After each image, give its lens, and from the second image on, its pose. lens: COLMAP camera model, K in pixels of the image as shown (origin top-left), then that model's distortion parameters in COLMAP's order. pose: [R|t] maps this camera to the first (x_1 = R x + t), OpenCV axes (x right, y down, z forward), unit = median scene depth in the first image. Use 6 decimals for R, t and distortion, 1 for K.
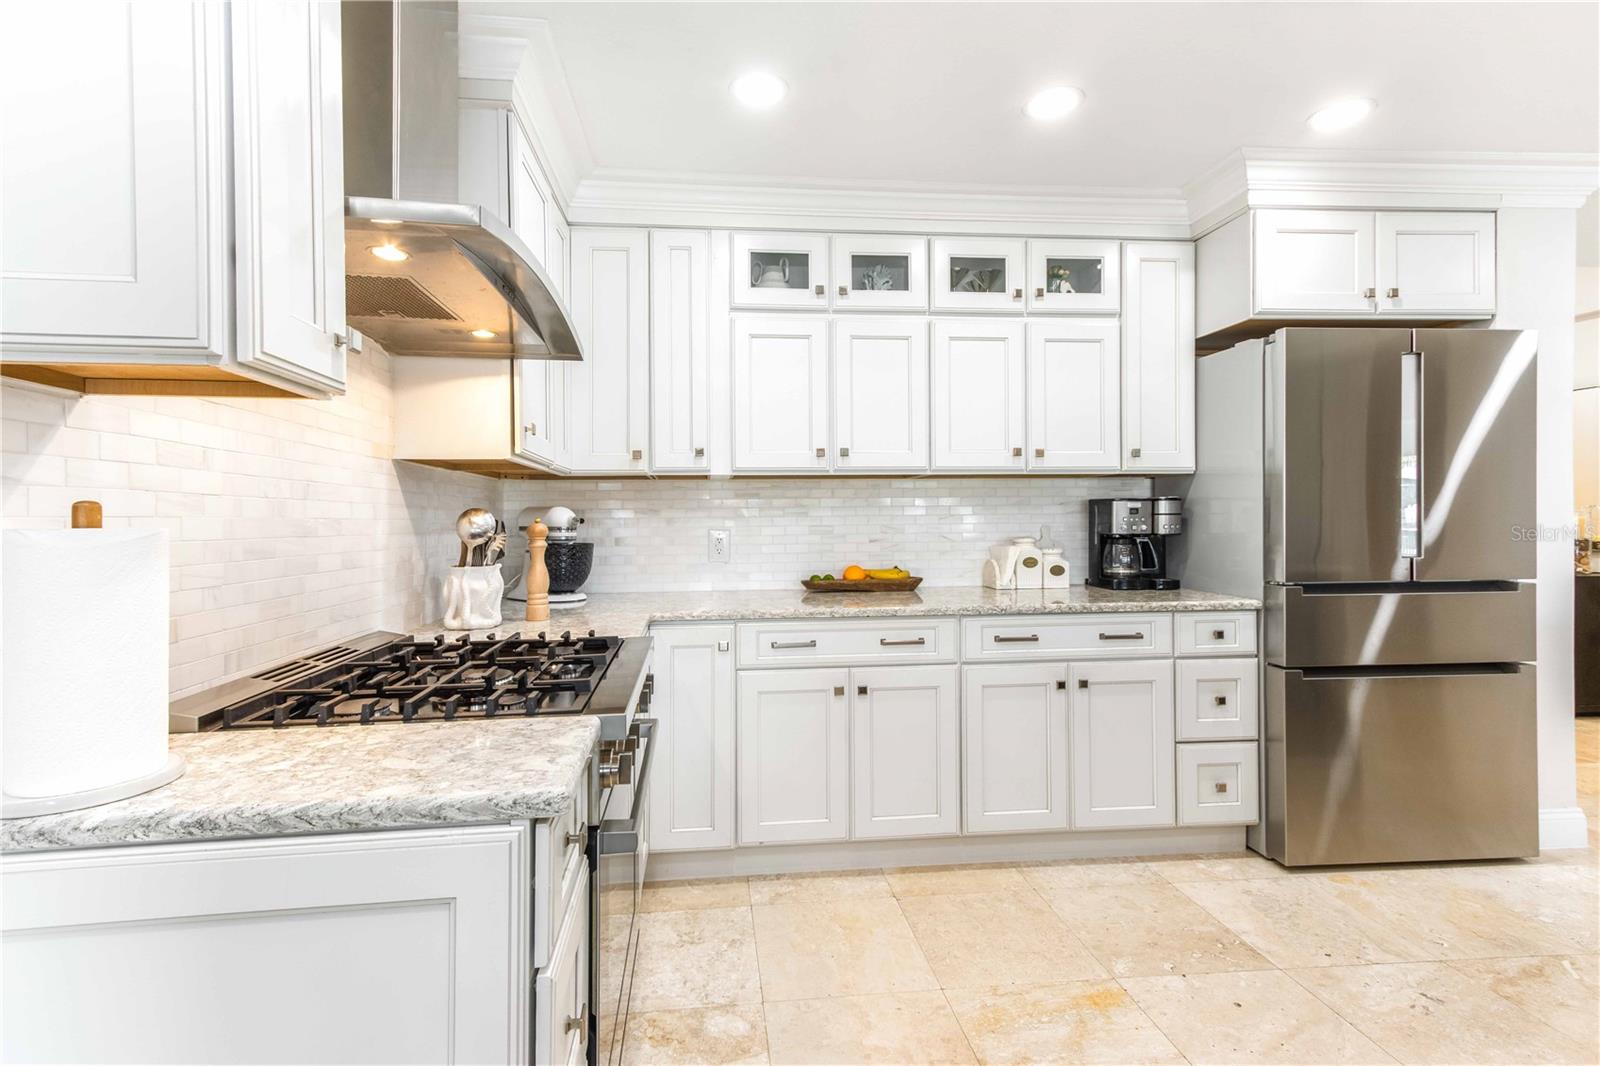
lens RADIAL K [[739.5, 0, 775.9], [0, 739.5, 520.0], [0, 0, 1]] dist [0.022559, 0.001466]
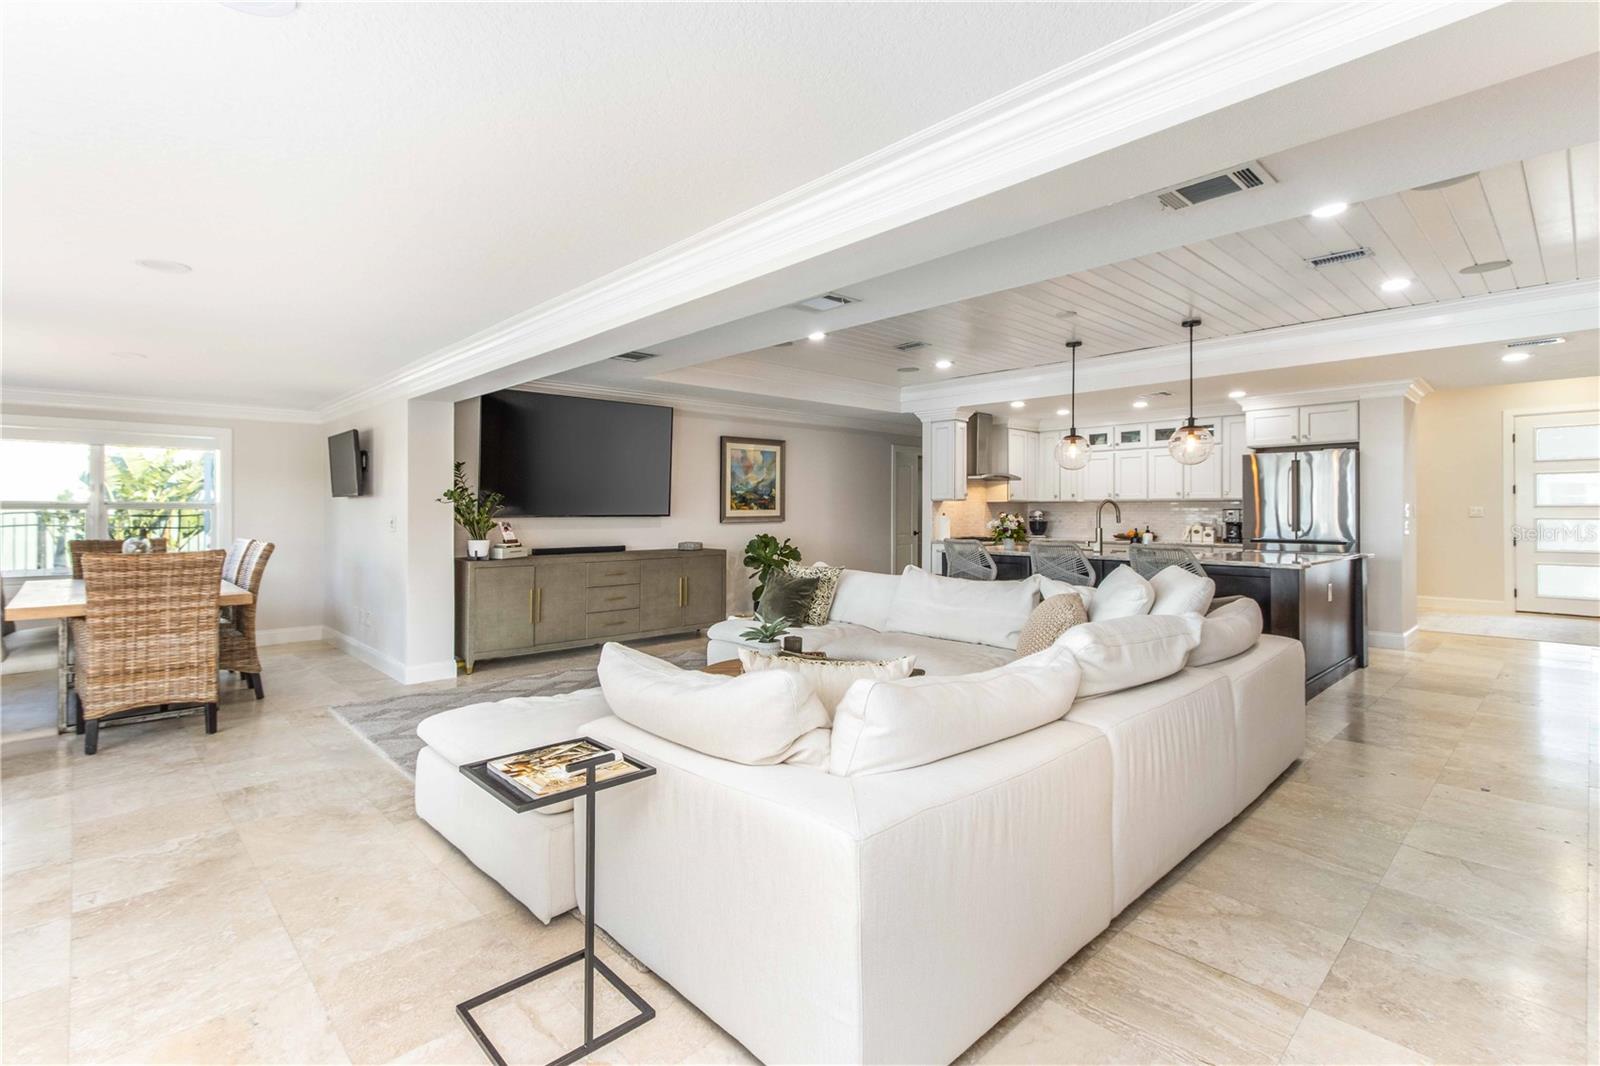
lens RADIAL K [[748.0, 0, 772.2], [0, 748.0, 508.0], [0, 0, 1]] dist [0.020877, -0.000474]
pose [[0.608318, 0.004445, -0.793681, 1.749014], [-0.005544, 0.999984, 0.001351, -0.029171], [0.793674, 0.003578, 0.608333, -2.140704]]
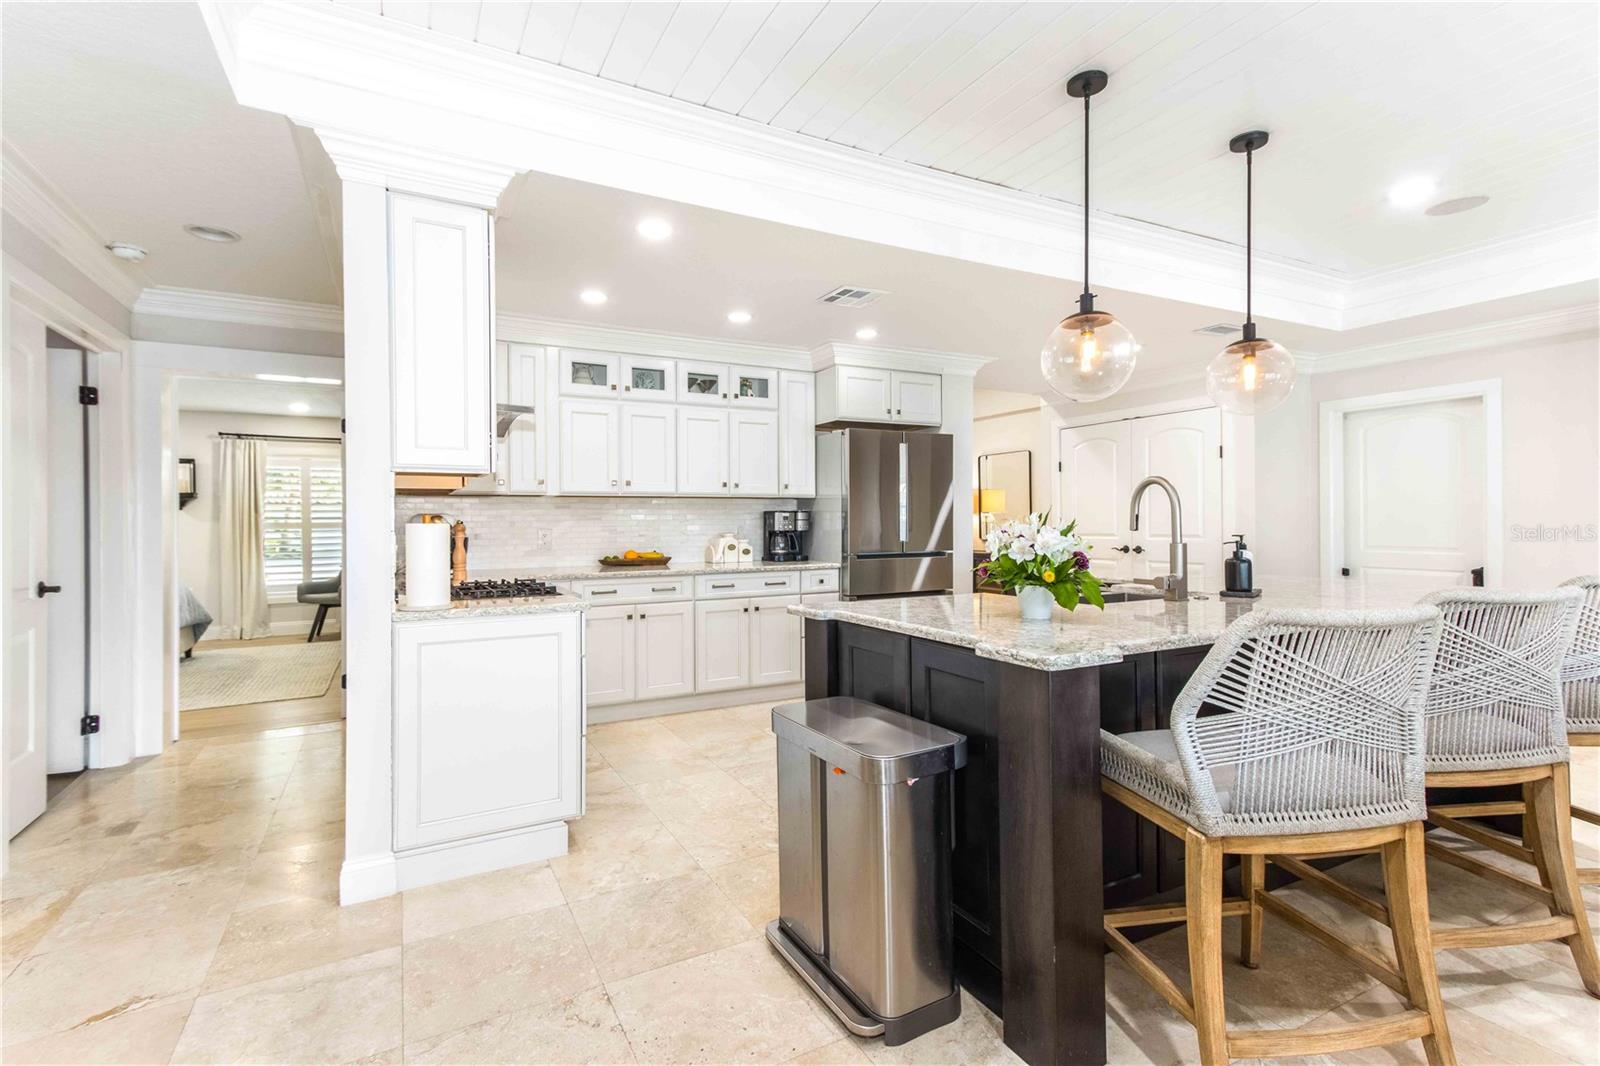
lens RADIAL K [[739.5, 0, 775.9], [0, 739.5, 520.0], [0, 0, 1]] dist [0.022559, 0.001466]
pose [[0.929428, 0.003218, 0.368989, -0.218251], [-0.001121, 0.999982, -0.005898, 0.003672], [-0.369002, 0.005068, 0.929415, -0.706654]]
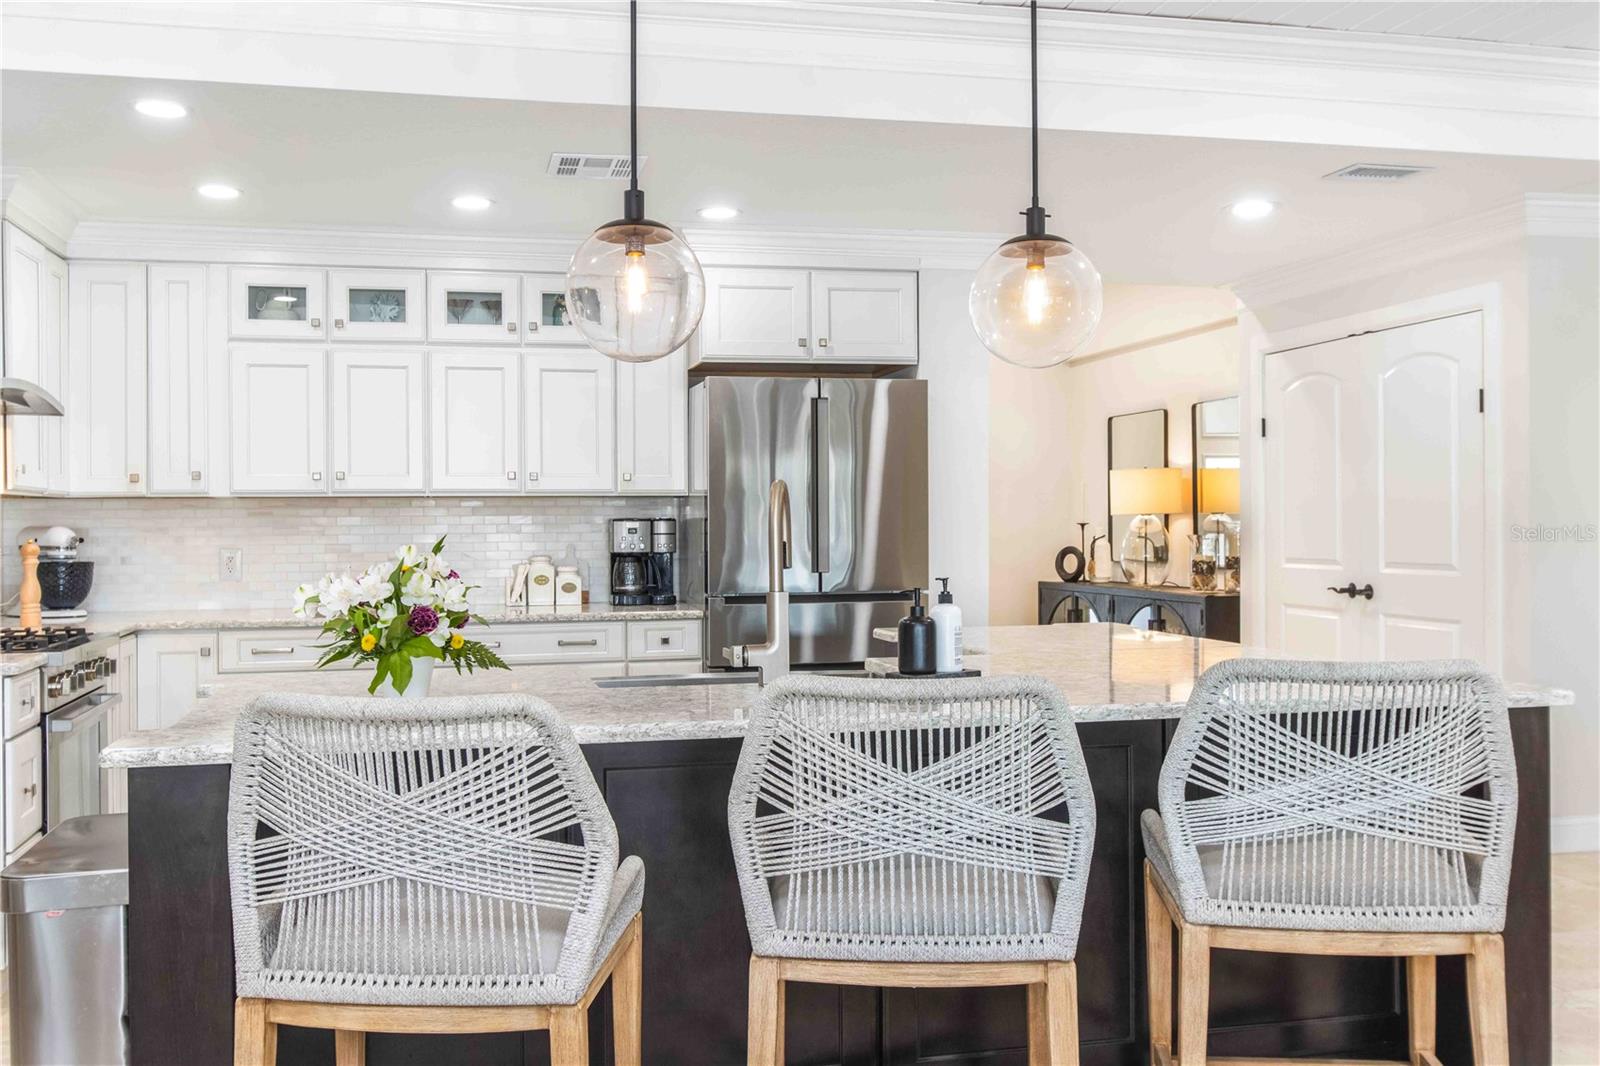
lens RADIAL K [[1436.4, 0, 757.8], [0, 1436.4, 535.0], [0, 0, 1]] dist [-0.000424, -0.000288]
pose [[0.992849, 0.001257, 0.119370, 0.436929], [-0.002384, 0.999954, 0.009299, -0.026915], [-0.119353, -0.009517, 0.992806, -1.105603]]
